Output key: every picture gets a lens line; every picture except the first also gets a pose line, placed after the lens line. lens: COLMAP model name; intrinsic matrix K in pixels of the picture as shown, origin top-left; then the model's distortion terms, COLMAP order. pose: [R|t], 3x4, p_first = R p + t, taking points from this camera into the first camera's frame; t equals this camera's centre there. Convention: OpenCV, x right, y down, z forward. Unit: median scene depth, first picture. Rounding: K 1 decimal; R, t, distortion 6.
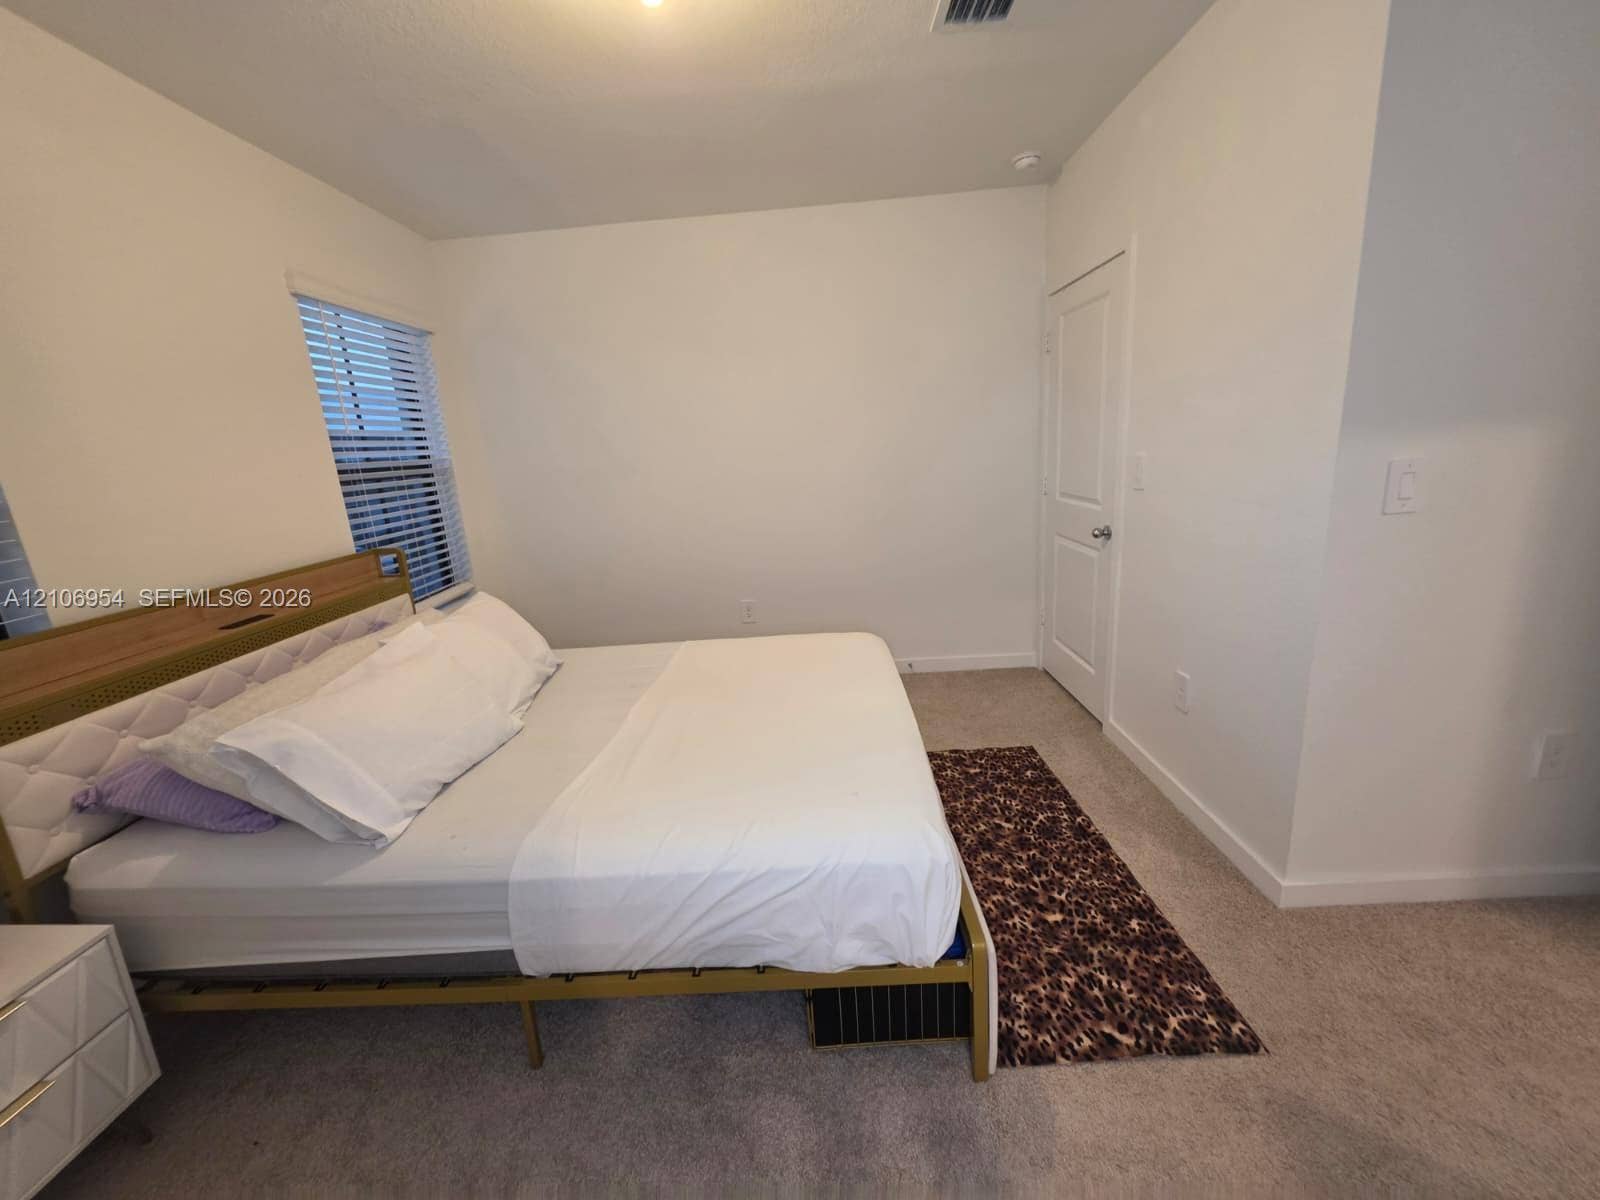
lens RADIAL K [[639.6, 0, 791.7], [0, 639.6, 602.9], [0, 0, 1]] dist [-0.001016, 0.000819]
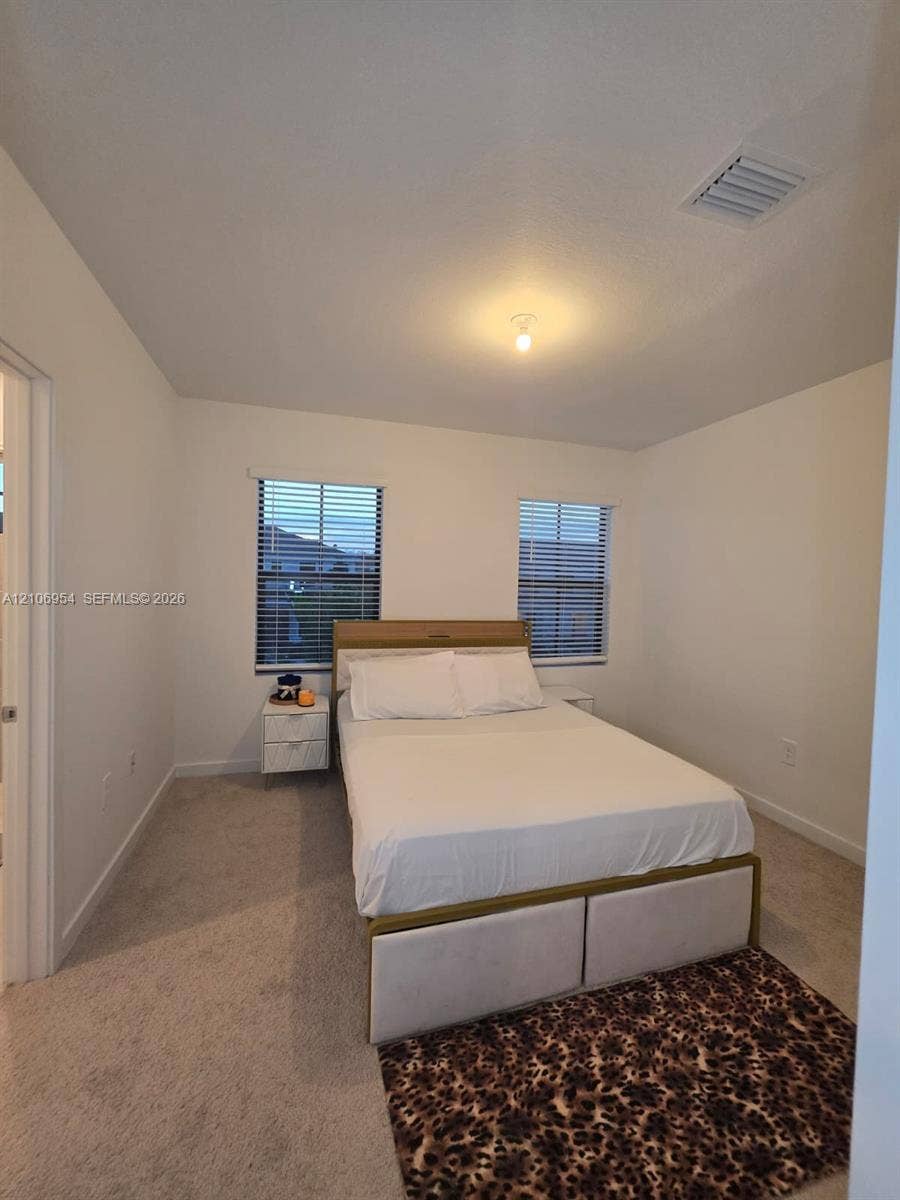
lens RADIAL K [[479.7, 0, 449.2], [0, 479.7, 596.8], [0, 0, 1]] dist [-0.001016, 0.000819]
pose [[0.314568, 0.115105, -0.942230, 1.052233], [-0.279631, 0.959810, 0.023896, -0.210225], [0.907113, 0.255960, 0.334113, 0.492009]]
